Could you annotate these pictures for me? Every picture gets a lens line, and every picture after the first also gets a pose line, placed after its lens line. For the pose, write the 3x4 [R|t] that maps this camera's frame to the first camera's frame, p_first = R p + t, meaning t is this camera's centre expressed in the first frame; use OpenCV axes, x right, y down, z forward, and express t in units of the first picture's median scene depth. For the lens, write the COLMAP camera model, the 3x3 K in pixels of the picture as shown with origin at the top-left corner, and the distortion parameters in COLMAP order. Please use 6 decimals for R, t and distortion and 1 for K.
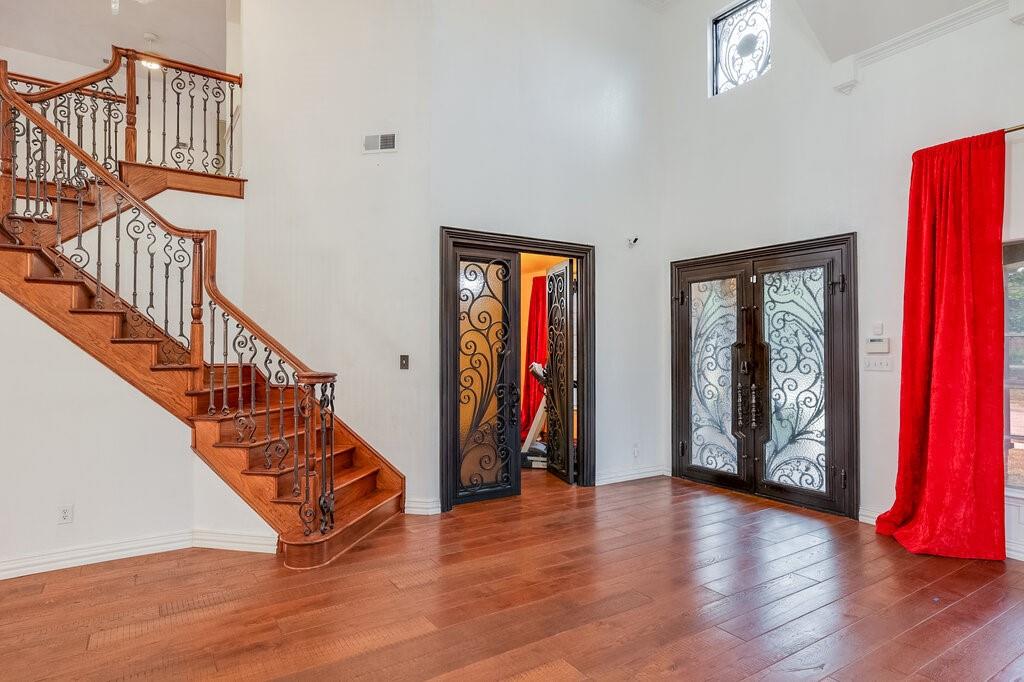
lens RADIAL K [[587.1, 0, 512.0], [0, 587.1, 341.0], [0, 0, 1]] dist [0.001461, 0.000279]
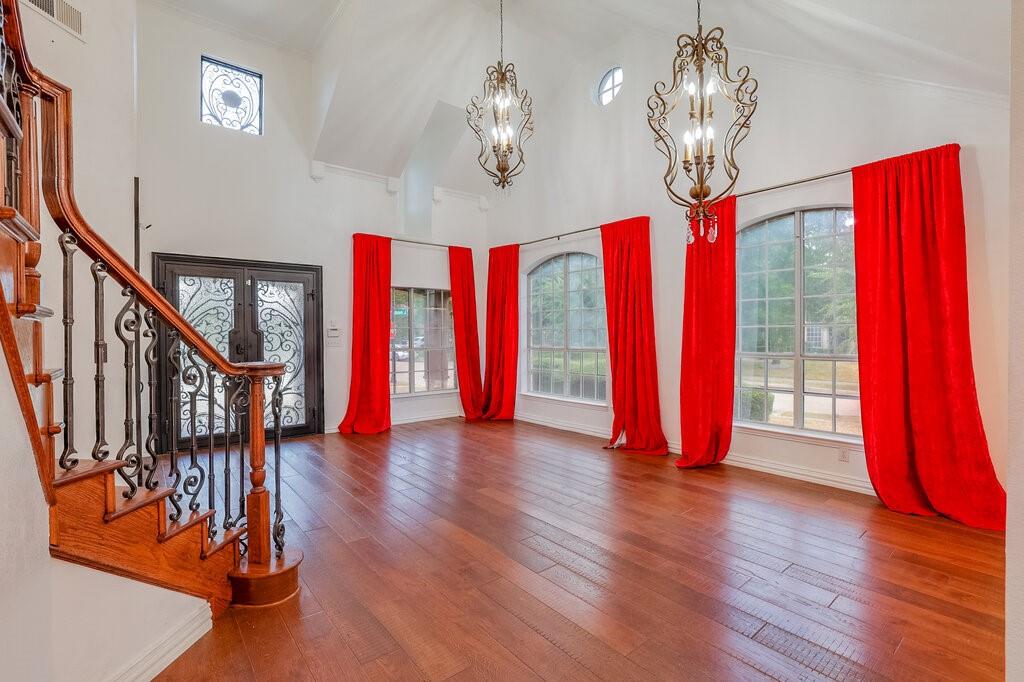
lens RADIAL K [[458.5, 0, 512.0], [0, 458.5, 341.0], [0, 0, 1]] dist [-0.001138, -0.000096]
pose [[-0.088912, -0.014440, 0.995935, -0.741752], [-0.009900, 0.999858, 0.013613, 0.008347], [-0.995990, -0.008650, -0.089043, 0.528595]]
